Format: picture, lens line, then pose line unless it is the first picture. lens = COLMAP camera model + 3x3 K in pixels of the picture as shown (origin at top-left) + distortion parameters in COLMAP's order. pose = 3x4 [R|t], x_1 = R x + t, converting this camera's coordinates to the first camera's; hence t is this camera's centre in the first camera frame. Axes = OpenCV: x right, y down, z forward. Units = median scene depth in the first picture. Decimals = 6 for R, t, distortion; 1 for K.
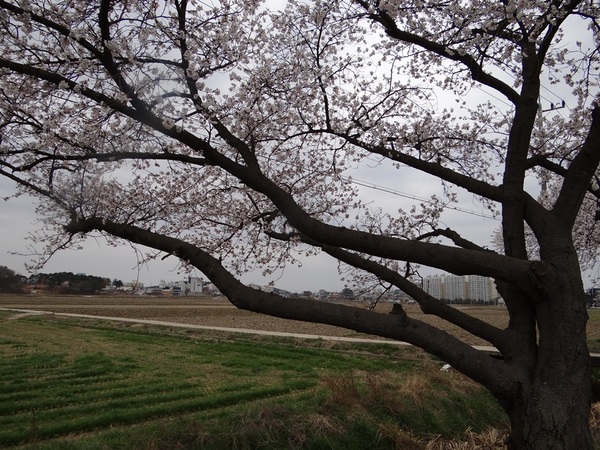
lens RADIAL K [[477.6, 0, 300.0], [0, 477.6, 225.0], [0, 0, 1]] dist [0.012195, 0.004691]
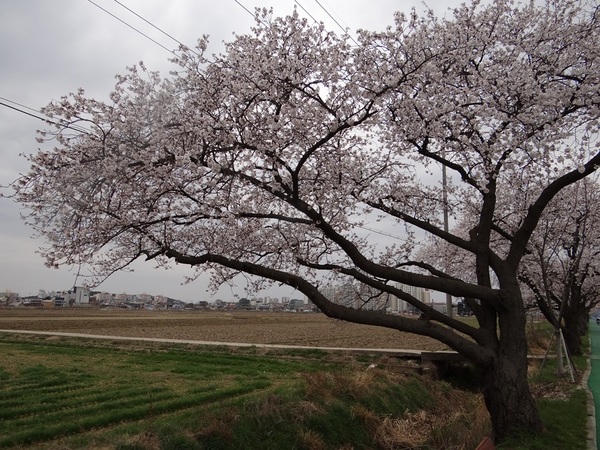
lens RADIAL K [[477.6, 0, 300.0], [0, 477.6, 225.0], [0, 0, 1]] dist [0.012195, 0.004691]
pose [[0.977021, 0.031919, 0.210741, -0.211753], [-0.027633, 0.999348, -0.023252, -0.034928], [-0.211346, 0.016894, 0.977265, -0.202742]]
